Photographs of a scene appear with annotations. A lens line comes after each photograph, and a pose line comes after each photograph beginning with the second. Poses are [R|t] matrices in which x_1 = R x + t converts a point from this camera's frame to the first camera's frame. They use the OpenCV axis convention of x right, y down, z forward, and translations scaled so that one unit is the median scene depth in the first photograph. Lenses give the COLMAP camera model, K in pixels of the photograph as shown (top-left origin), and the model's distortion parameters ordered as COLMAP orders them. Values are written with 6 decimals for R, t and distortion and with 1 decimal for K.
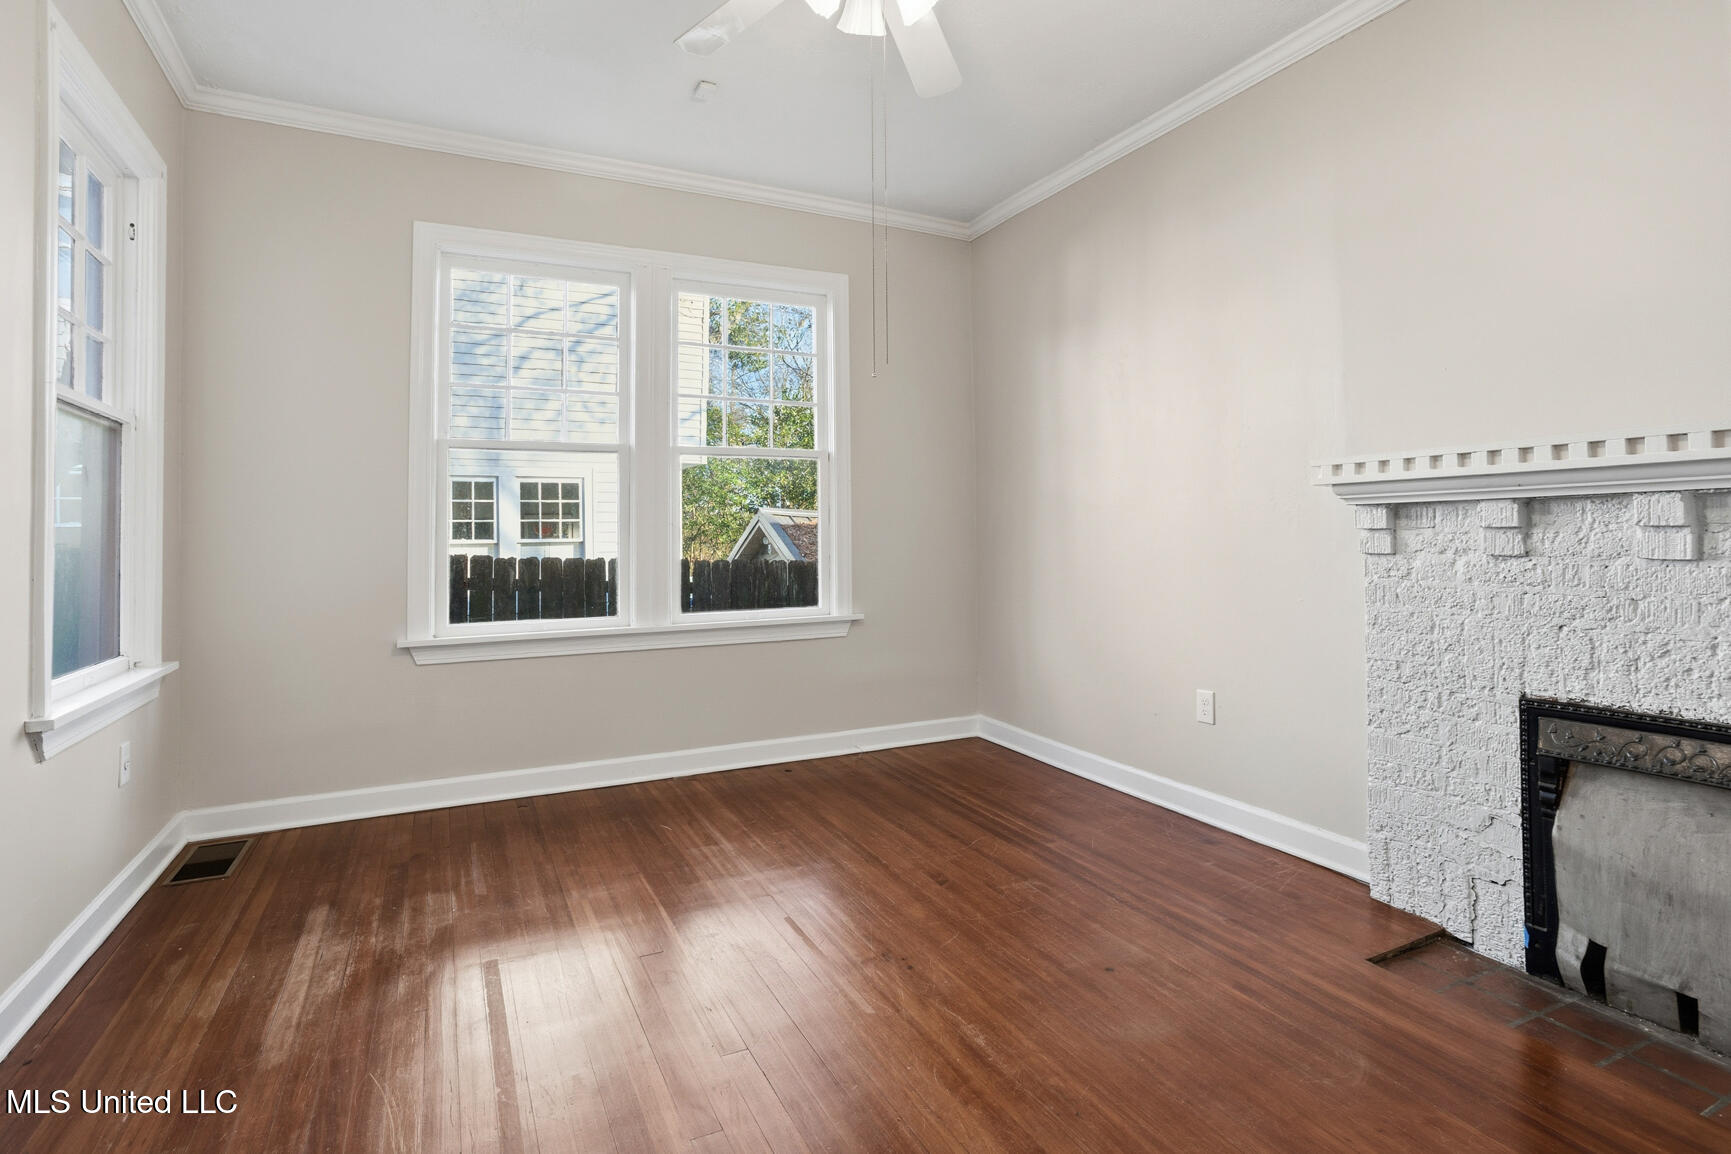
lens RADIAL K [[860.0, 0, 864.5], [0, 860.0, 517.0], [0, 0, 1]] dist [0.001436, 0.000820]
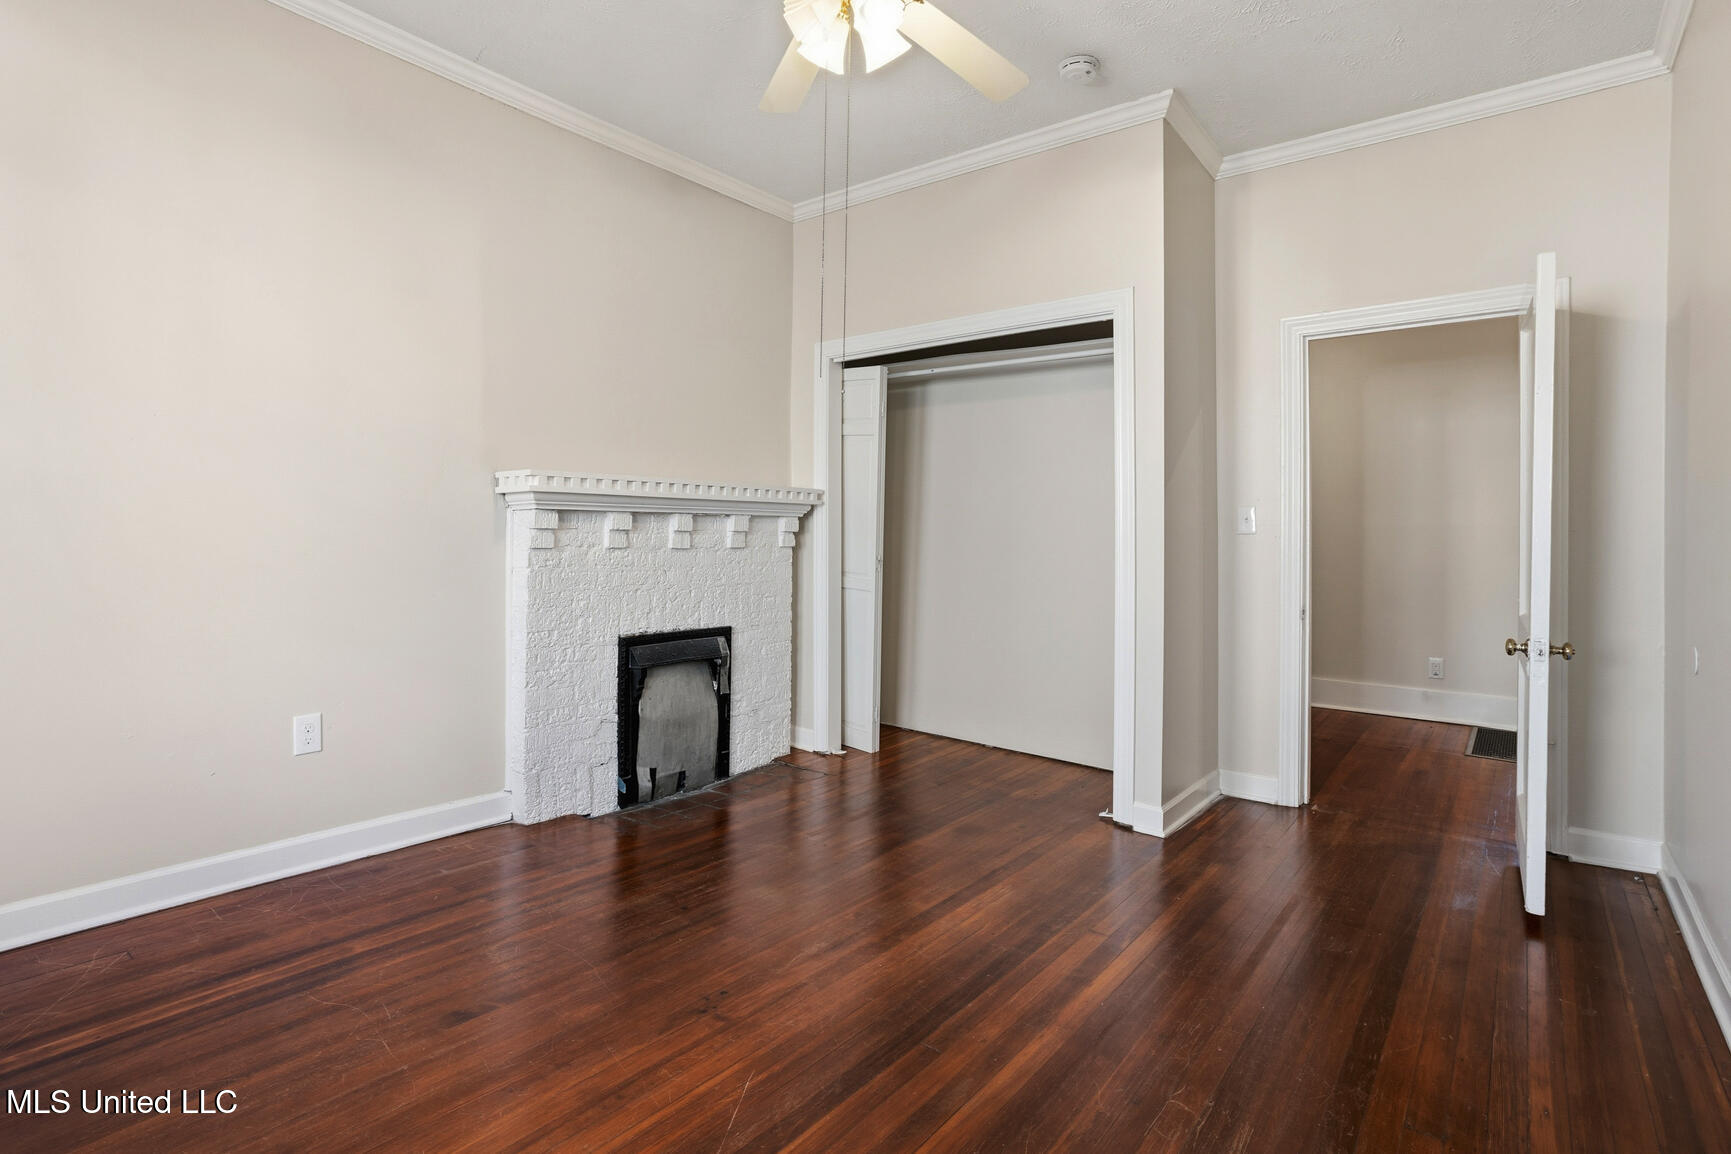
lens RADIAL K [[847.1, 0, 871.5], [0, 847.1, 552.8], [0, 0, 1]] dist [-0.014026, 0.000790]
pose [[-0.434430, -0.003392, 0.900699, -0.811696], [-0.023779, 0.999688, -0.007705, 0.053549], [-0.900392, -0.024765, -0.434375, 1.231332]]
